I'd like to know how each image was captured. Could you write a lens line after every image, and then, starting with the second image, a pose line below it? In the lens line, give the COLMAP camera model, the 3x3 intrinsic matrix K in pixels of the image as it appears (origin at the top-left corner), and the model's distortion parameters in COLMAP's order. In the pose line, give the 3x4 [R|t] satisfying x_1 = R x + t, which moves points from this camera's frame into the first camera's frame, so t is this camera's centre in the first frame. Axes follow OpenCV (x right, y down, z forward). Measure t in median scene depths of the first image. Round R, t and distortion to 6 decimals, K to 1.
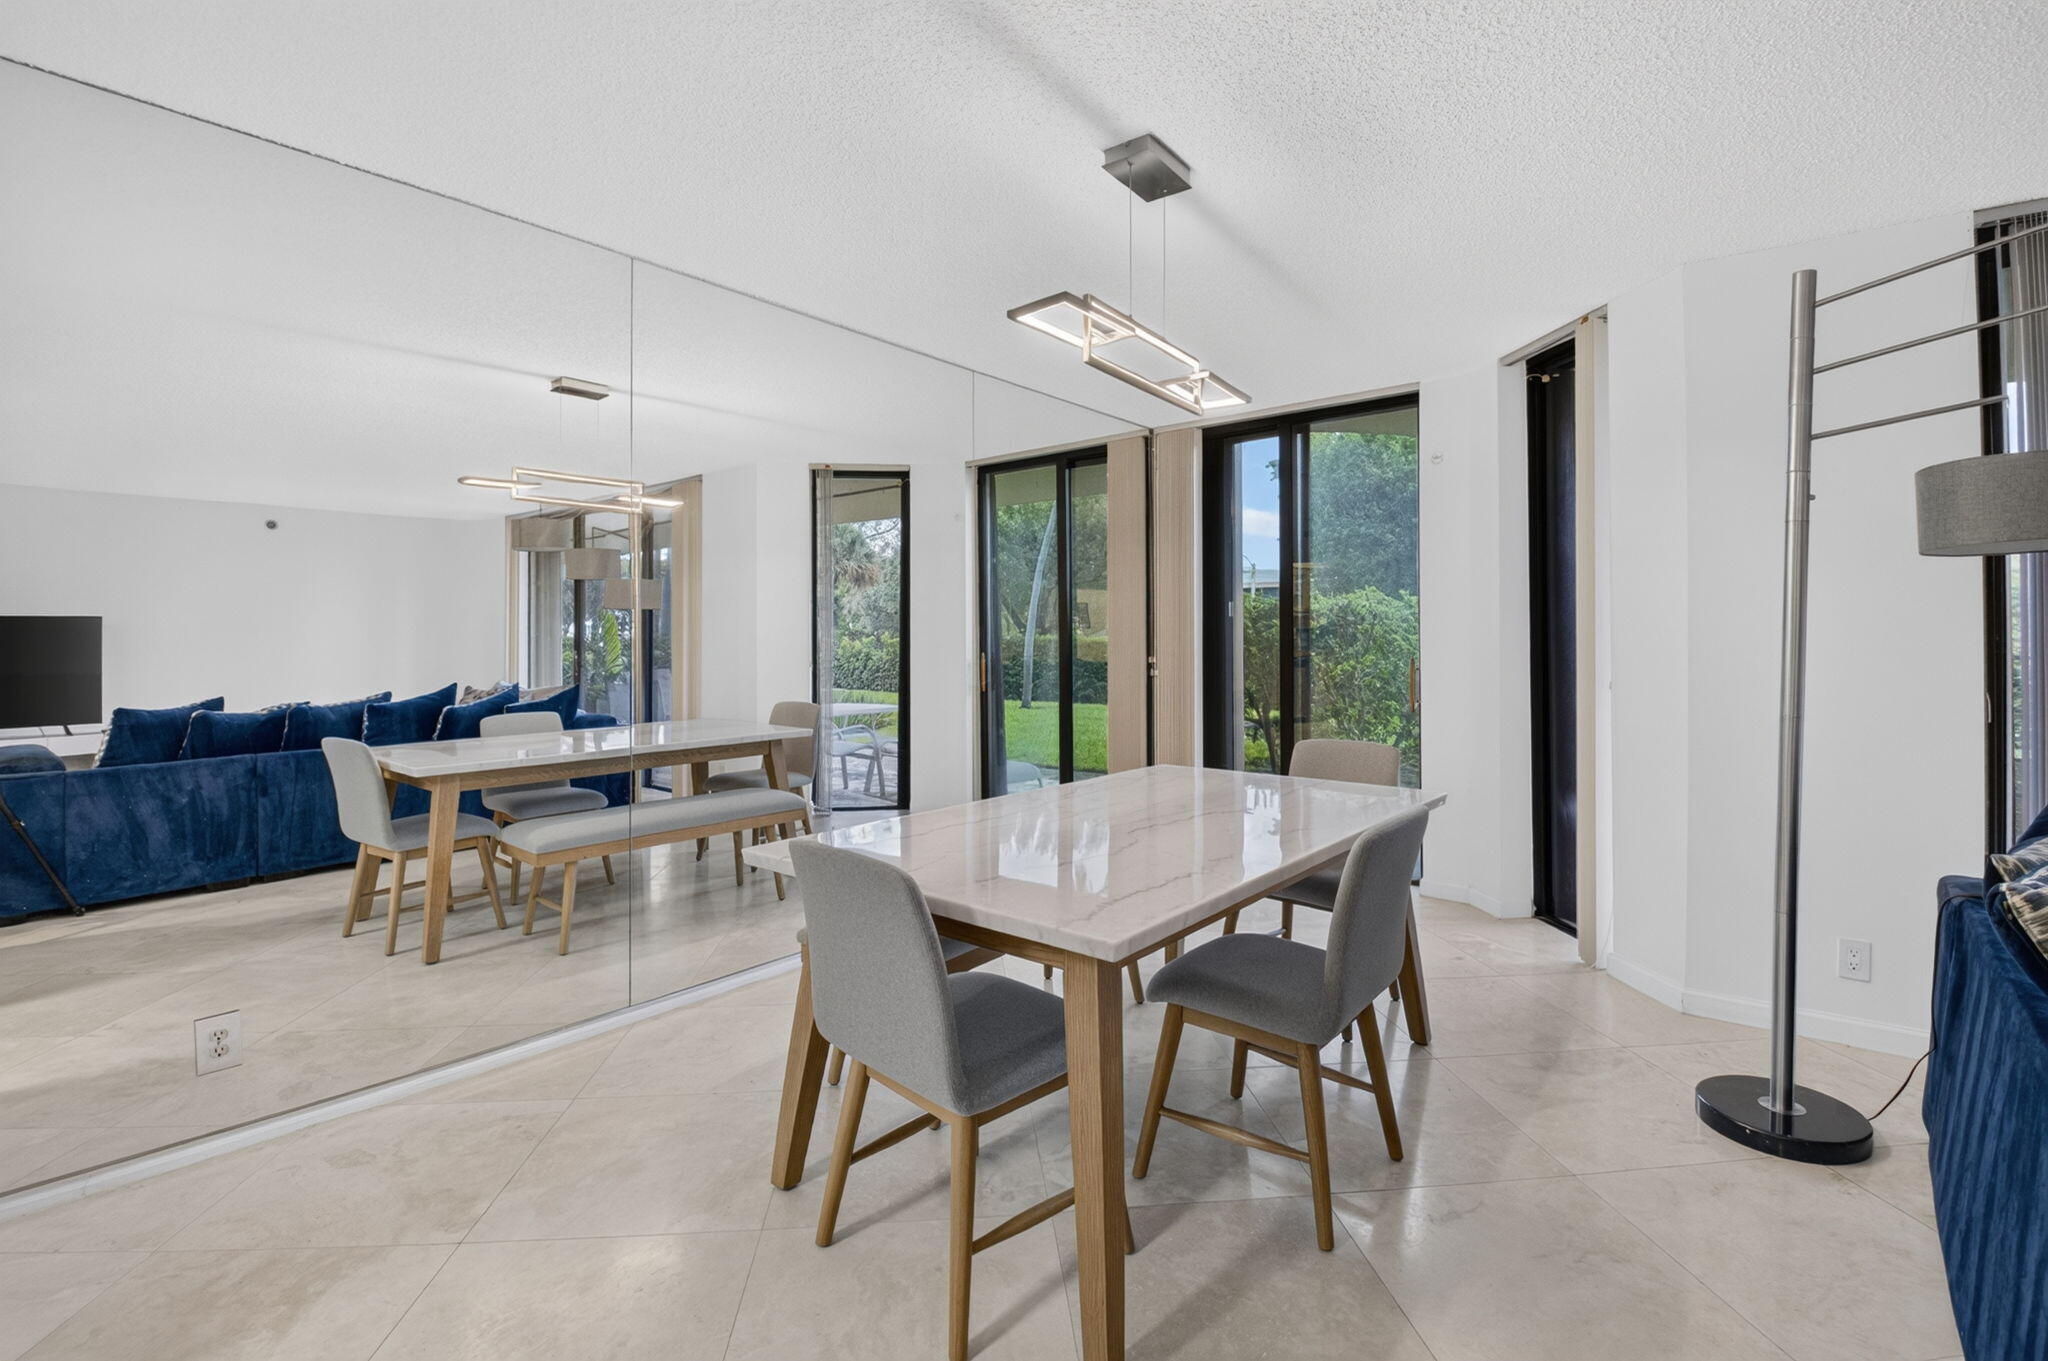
lens RADIAL K [[929.1, 0, 1024.0], [0, 929.1, 680.5], [0, 0, 1]] dist [0.025349, -0.000057]
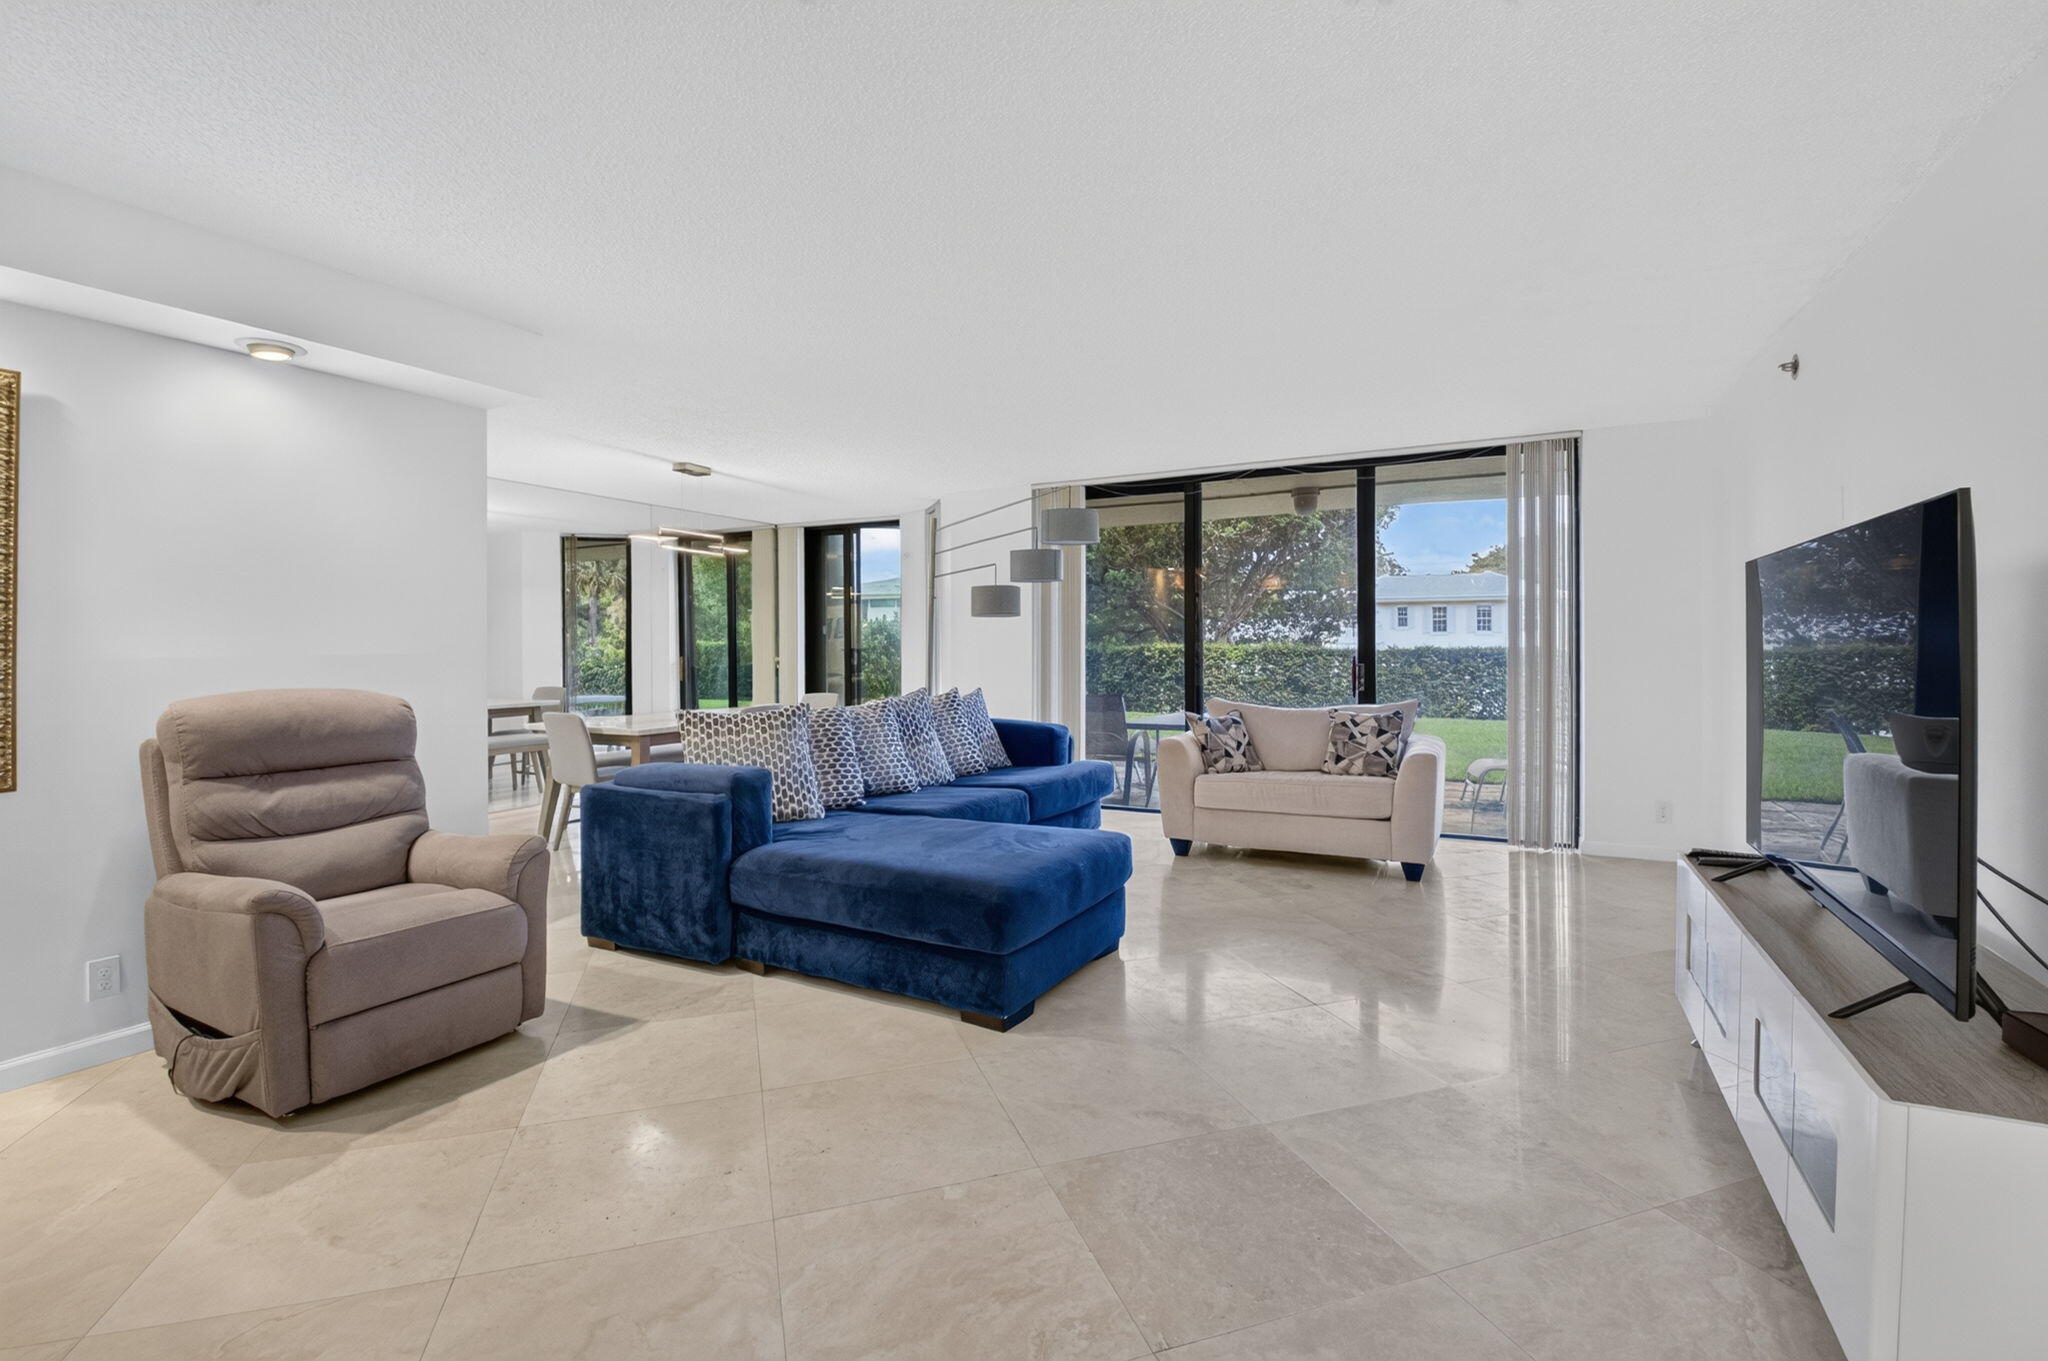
lens RADIAL K [[937.7, 0, 1024.0], [0, 937.7, 680.5], [0, 0, 1]] dist [-0.014386, -0.000168]
pose [[0.974985, -0.007919, 0.222129, 0.192590], [0.009698, 0.999929, -0.006920, 0.031216], [-0.222058, 0.008901, 0.974993, -0.747600]]
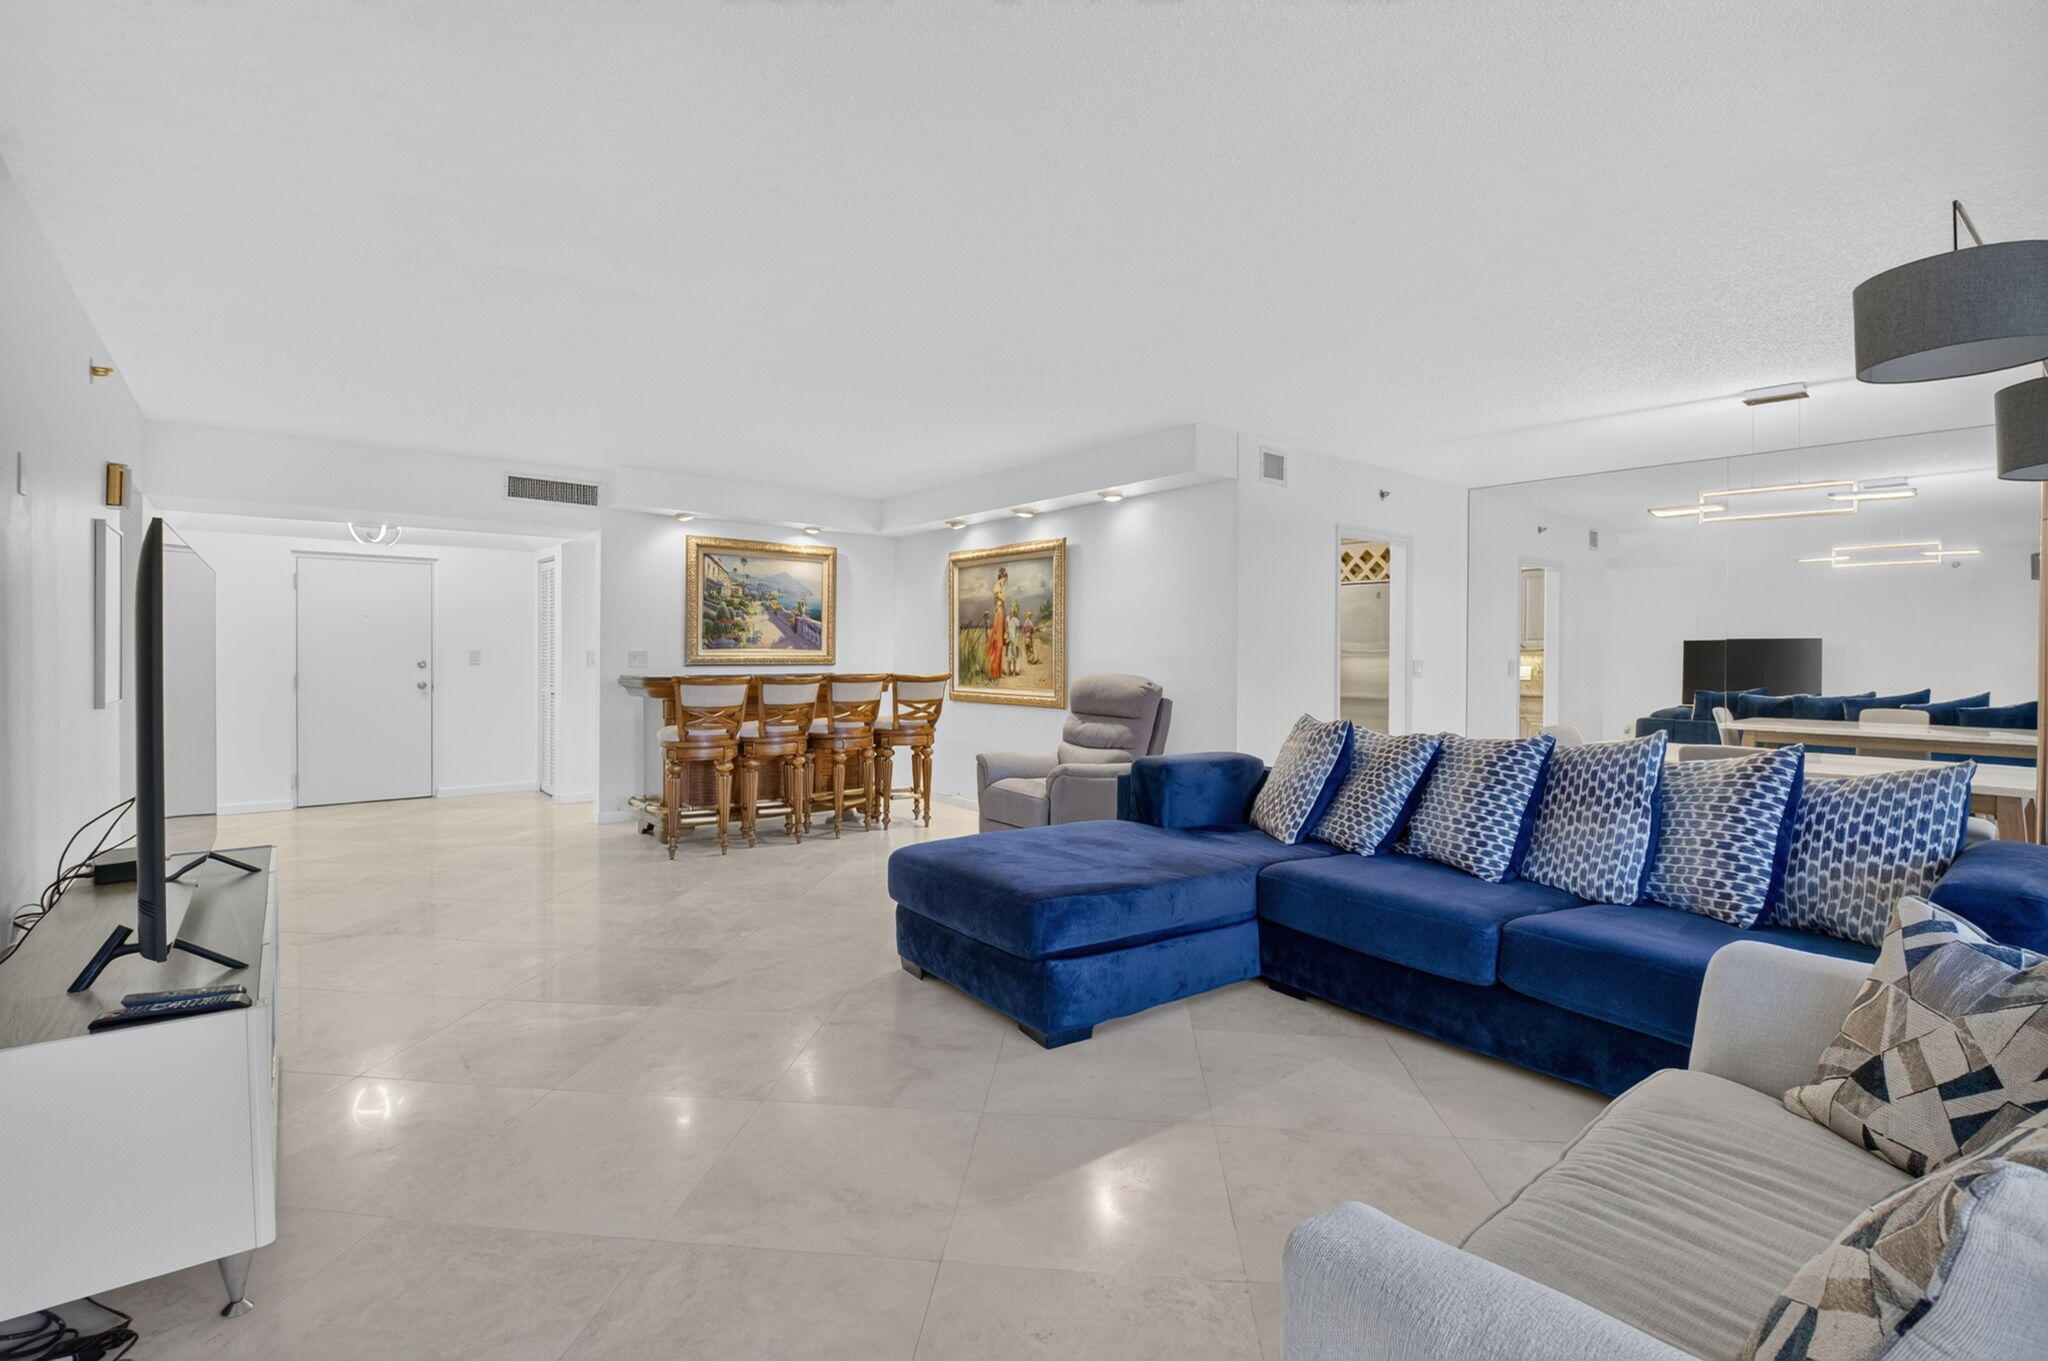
lens RADIAL K [[924.1, 0, 1023.7], [0, 924.1, 658.6], [0, 0, 1]] dist [0.001426, 0.000008]
pose [[-0.196193, 0.004436, -0.980555, 0.882100], [-0.048730, 0.998710, 0.014269, 0.004520], [0.979354, 0.050582, -0.195724, -0.051199]]
